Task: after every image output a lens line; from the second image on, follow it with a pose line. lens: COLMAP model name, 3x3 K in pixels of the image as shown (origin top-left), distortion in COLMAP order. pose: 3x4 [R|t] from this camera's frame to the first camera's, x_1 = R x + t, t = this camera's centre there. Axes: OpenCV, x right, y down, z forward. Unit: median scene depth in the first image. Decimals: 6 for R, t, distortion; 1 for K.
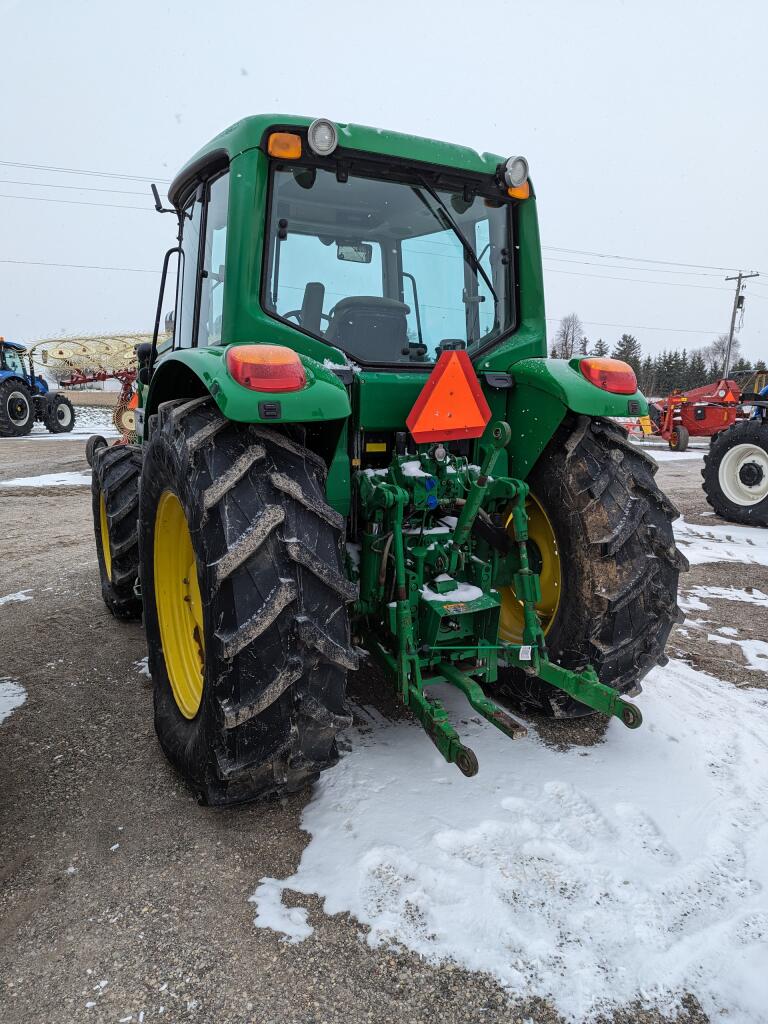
lens RADIAL K [[701.5, 0, 386.3], [0, 701.5, 527.5], [0, 0, 1]] dist [0.006245, 0.003298]
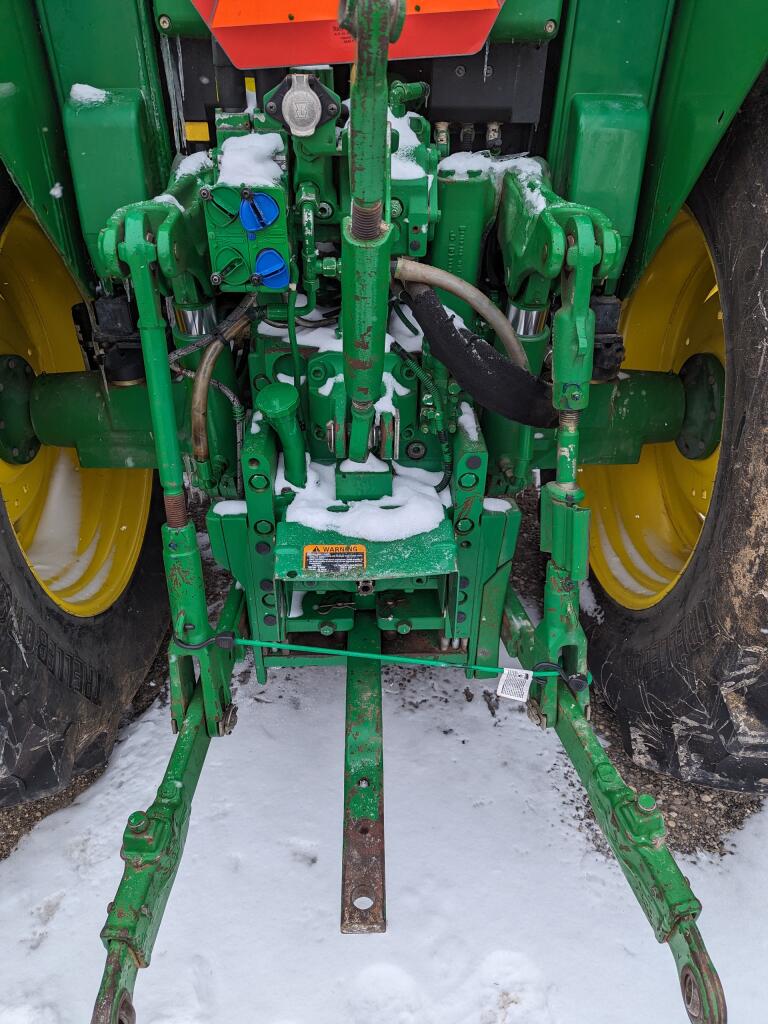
lens RADIAL K [[701.5, 0, 386.3], [0, 701.5, 527.5], [0, 0, 1]] dist [0.006245, 0.003298]
pose [[0.896096, 0.239331, -0.373809, 0.260663], [-0.073964, 0.910916, 0.405908, -0.062159], [0.437655, -0.336084, 0.833970, 0.660391]]
